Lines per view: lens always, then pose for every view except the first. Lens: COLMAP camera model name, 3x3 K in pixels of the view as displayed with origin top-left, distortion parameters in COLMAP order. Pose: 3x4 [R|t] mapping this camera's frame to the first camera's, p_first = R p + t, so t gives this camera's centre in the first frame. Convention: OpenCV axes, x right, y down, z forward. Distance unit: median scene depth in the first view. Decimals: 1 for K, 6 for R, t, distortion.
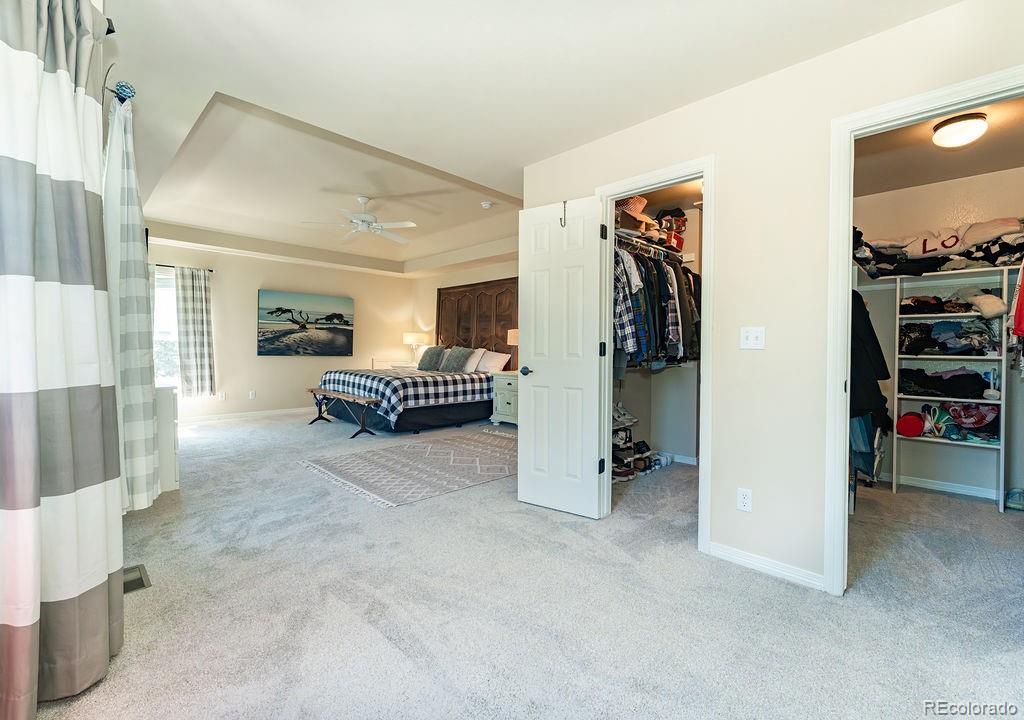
lens RADIAL K [[444.6, 0, 506.5], [0, 444.6, 351.6], [0, 0, 1]] dist [-0.000603, -0.000033]
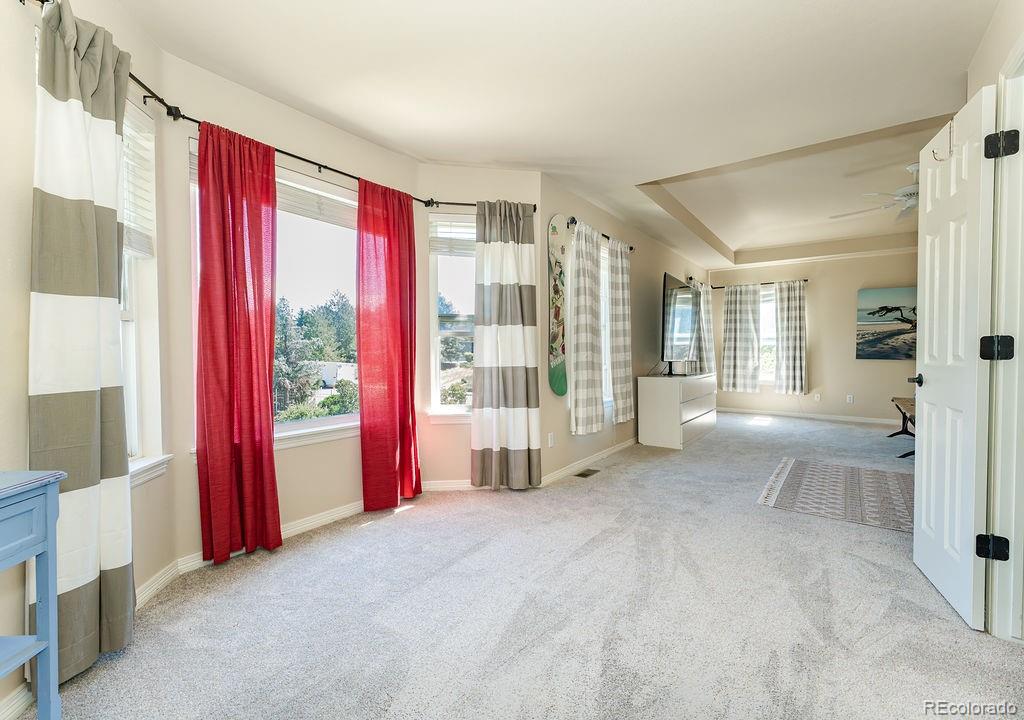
lens RADIAL K [[444.6, 0, 506.5], [0, 444.6, 351.6], [0, 0, 1]] dist [-0.000603, -0.000033]
pose [[0.138916, -0.006496, -0.990283, 0.324408], [-0.003469, 0.999969, -0.007046, 0.002580], [0.990298, 0.004414, 0.138889, 0.127884]]
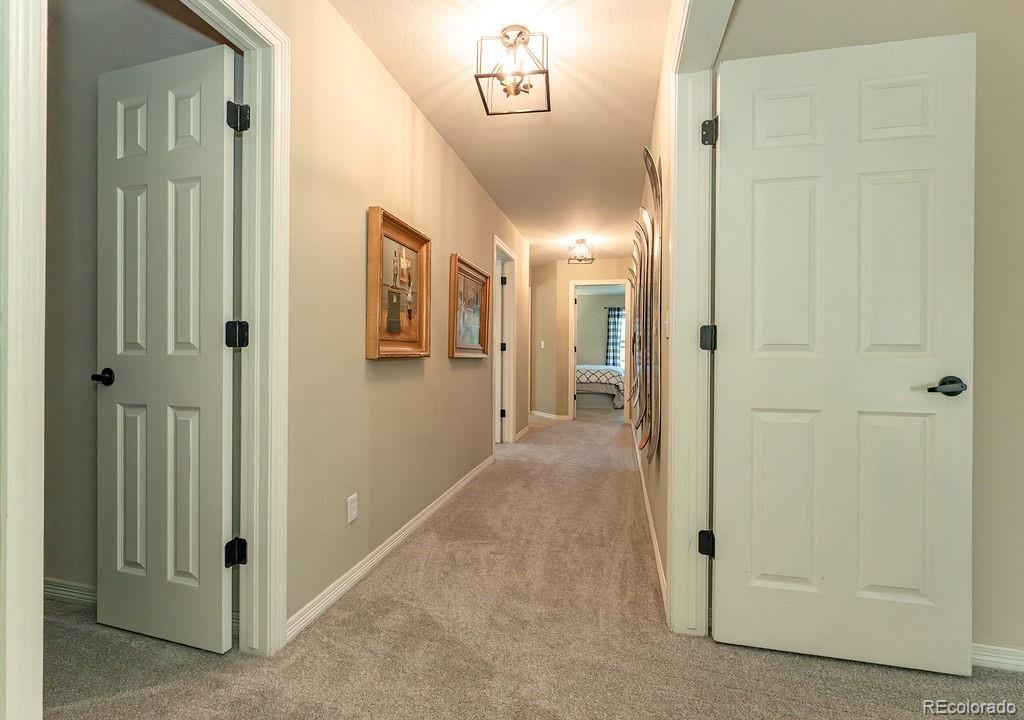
lens RADIAL K [[444.6, 0, 506.5], [0, 444.6, 351.6], [0, 0, 1]] dist [-0.000603, -0.000033]
pose [[0.963691, -0.010759, 0.266804, 0.176808], [0.011239, 0.999937, -0.000272, 0.009318], [-0.266784, 0.003260, 0.963751, 0.179797]]
